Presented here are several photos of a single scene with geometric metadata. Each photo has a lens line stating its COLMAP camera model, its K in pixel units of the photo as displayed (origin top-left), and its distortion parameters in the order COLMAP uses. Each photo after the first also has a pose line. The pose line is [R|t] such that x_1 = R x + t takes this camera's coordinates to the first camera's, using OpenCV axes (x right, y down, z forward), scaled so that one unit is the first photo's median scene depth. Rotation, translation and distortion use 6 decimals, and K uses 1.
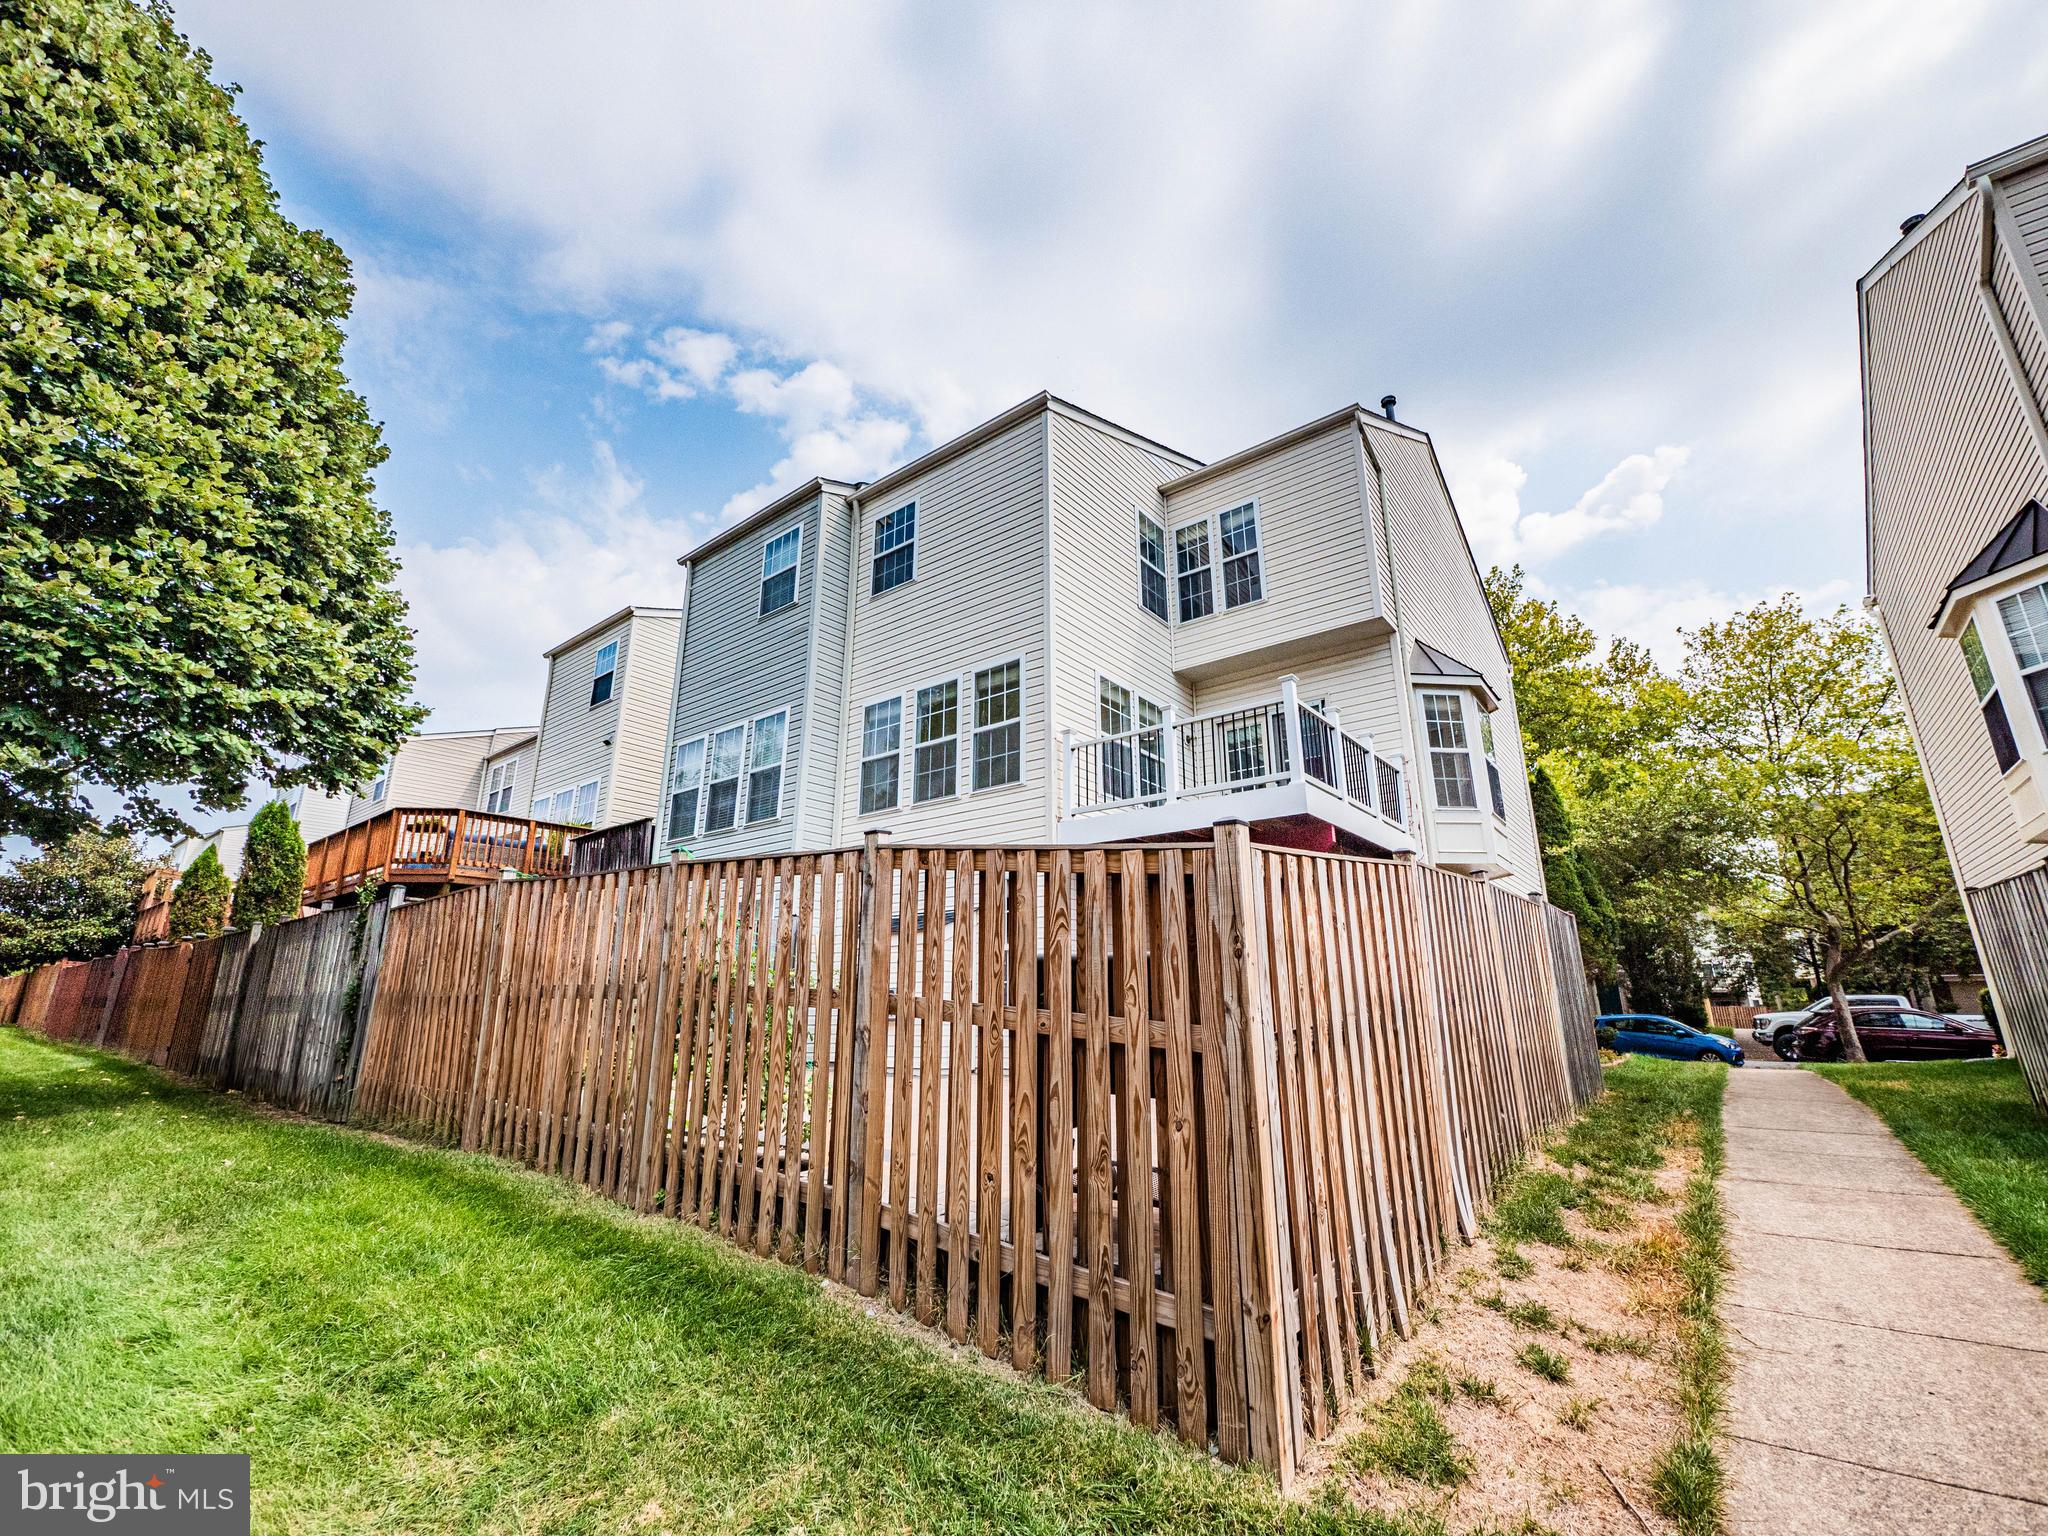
lens RADIAL K [[875.5, 0, 1019.7], [0, 875.5, 753.9], [0, 0, 1]] dist [-0.006340, -0.000043]
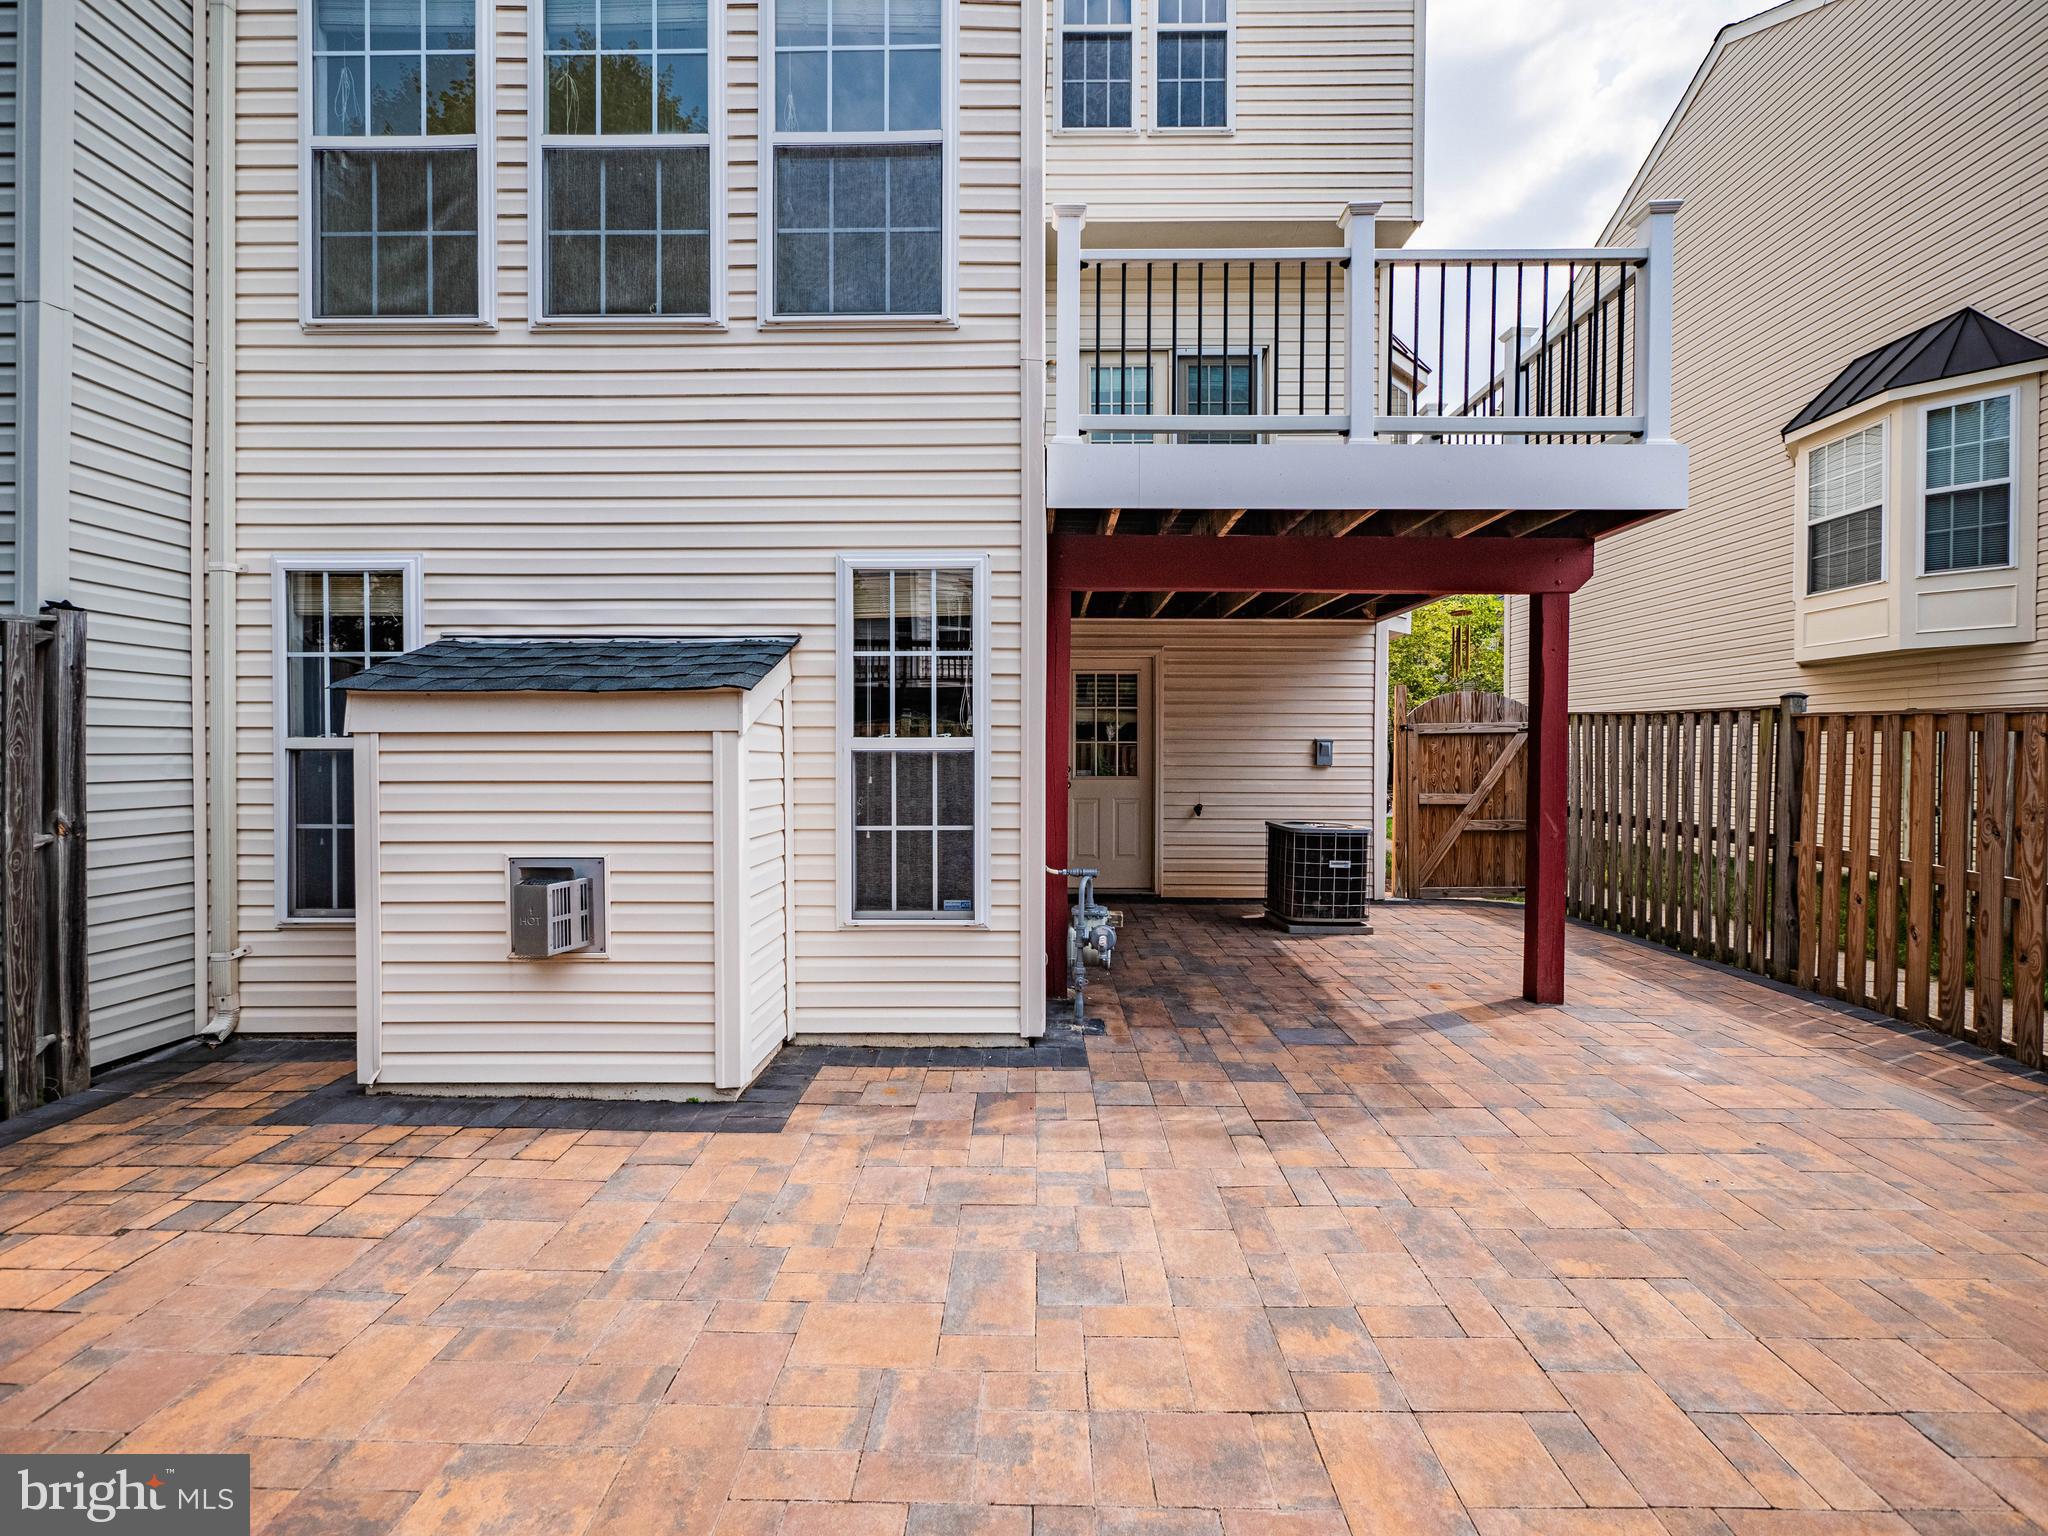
lens RADIAL K [[875.5, 0, 1030.6], [0, 875.5, 766.5], [0, 0, 1]] dist [-0.006340, -0.000043]
pose [[0.787650, -0.009593, 0.616049, -0.167080], [-0.183188, 0.951015, 0.249024, 0.094561], [-0.588260, -0.308996, 0.747309, 0.524601]]
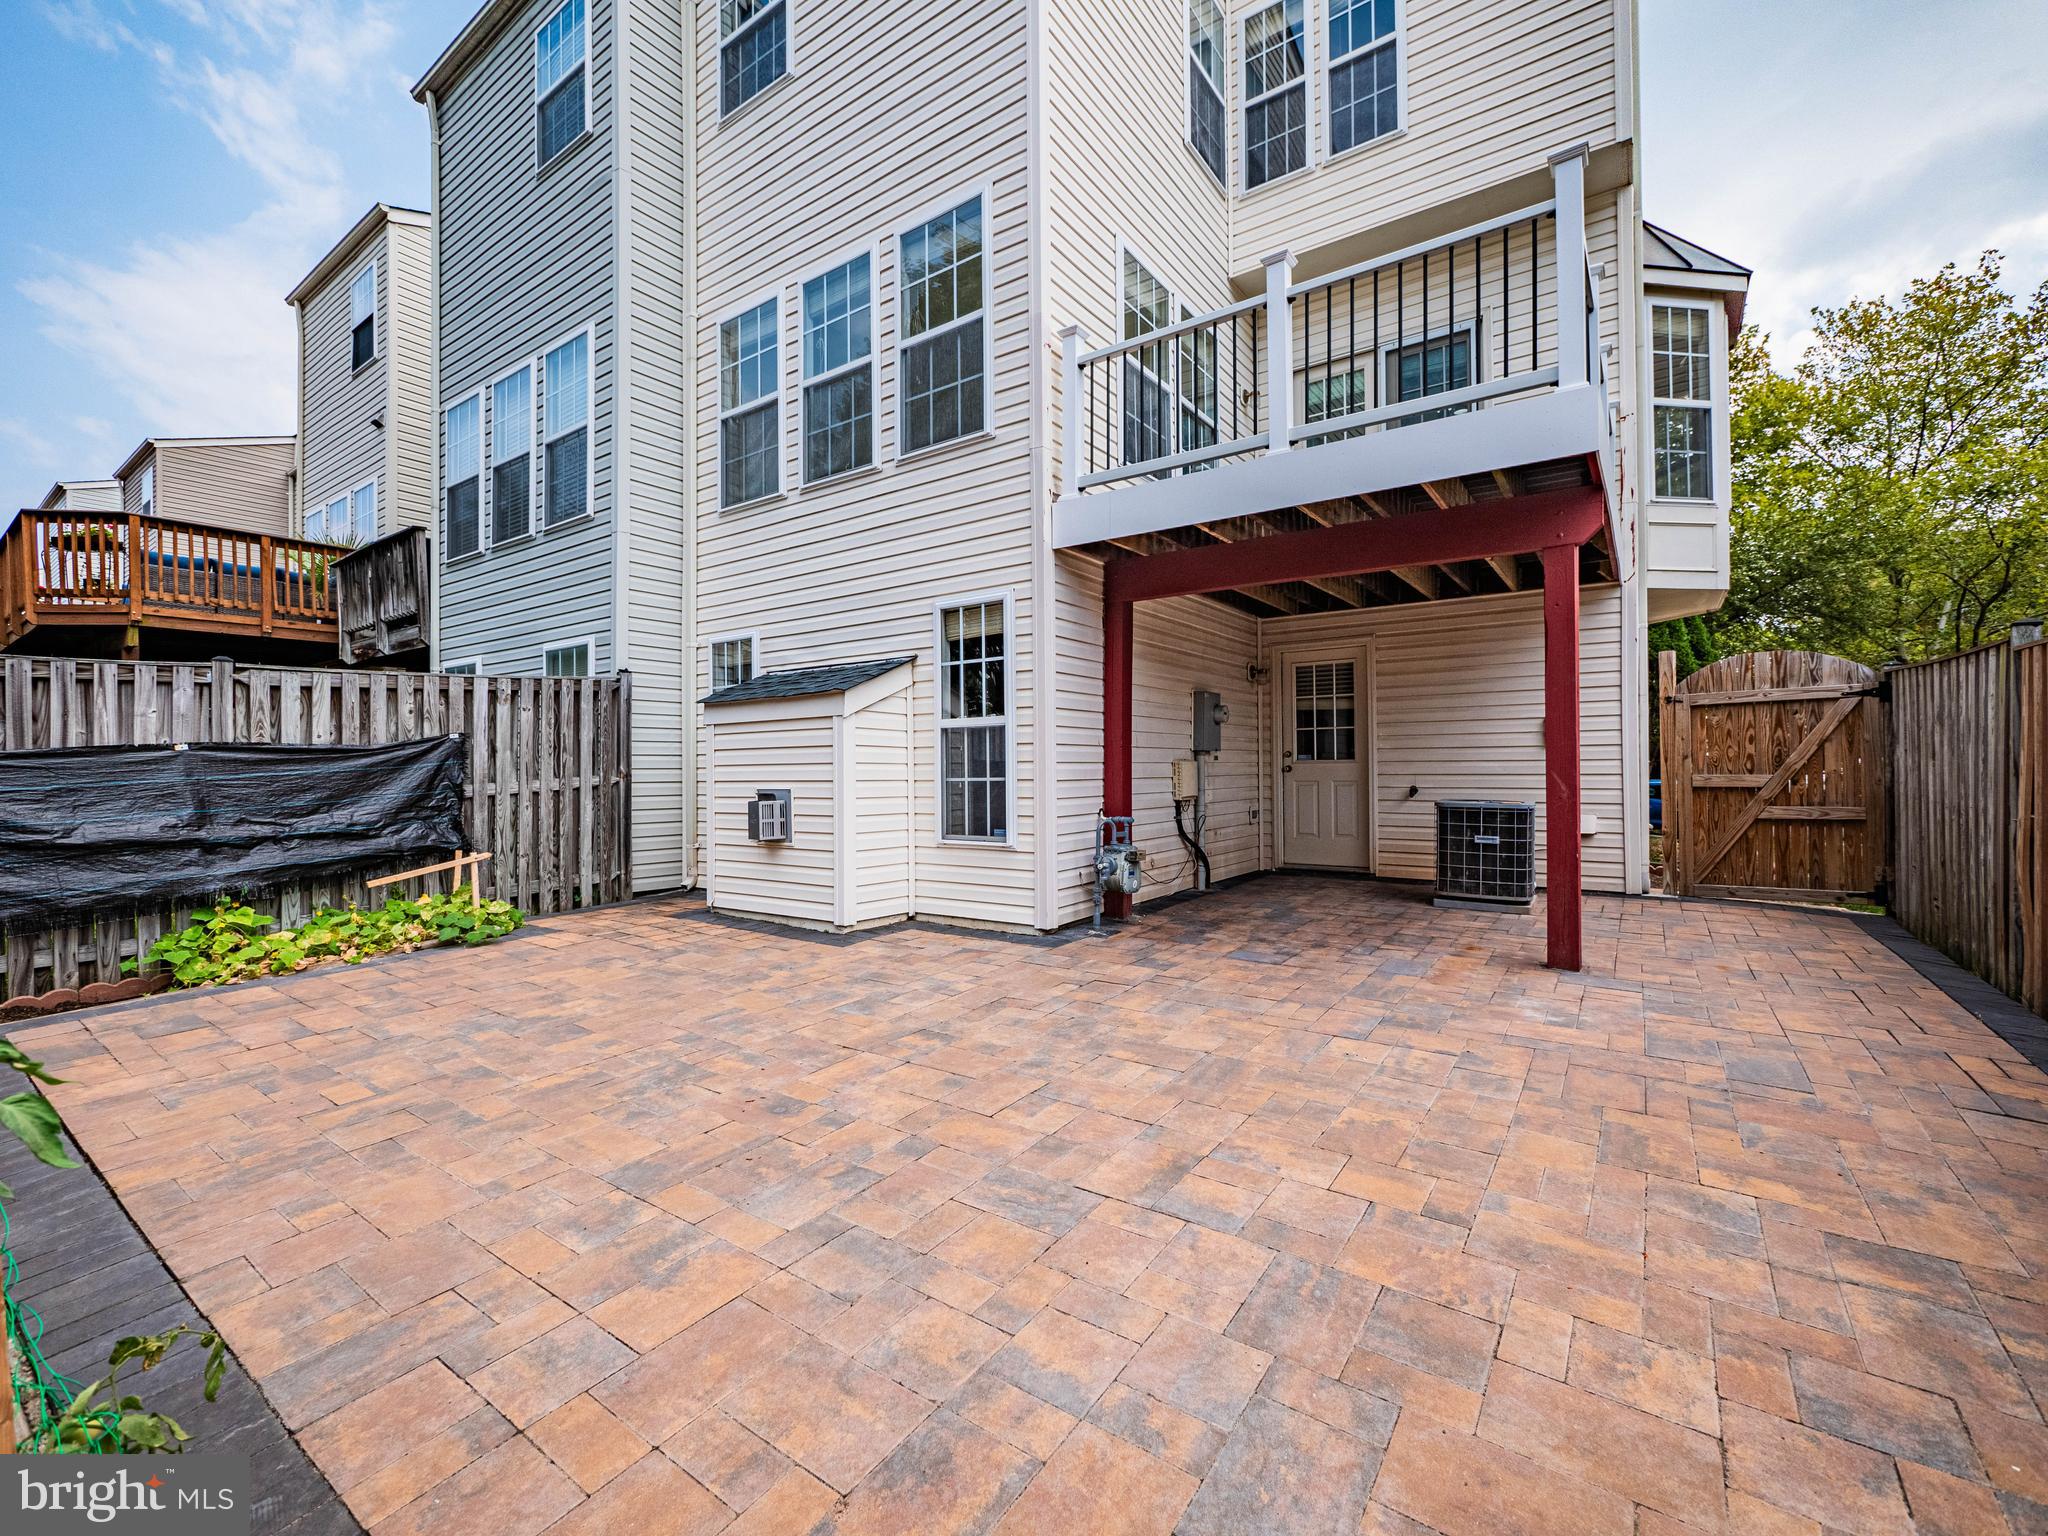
lens RADIAL K [[875.5, 0, 1020.4], [0, 875.5, 764.9], [0, 0, 1]] dist [-0.006340, -0.000043]
pose [[0.998722, -0.008343, 0.049846, -0.005088], [-0.006377, 0.957594, 0.288049, 0.060680], [-0.050135, -0.287999, 0.956317, 0.334455]]
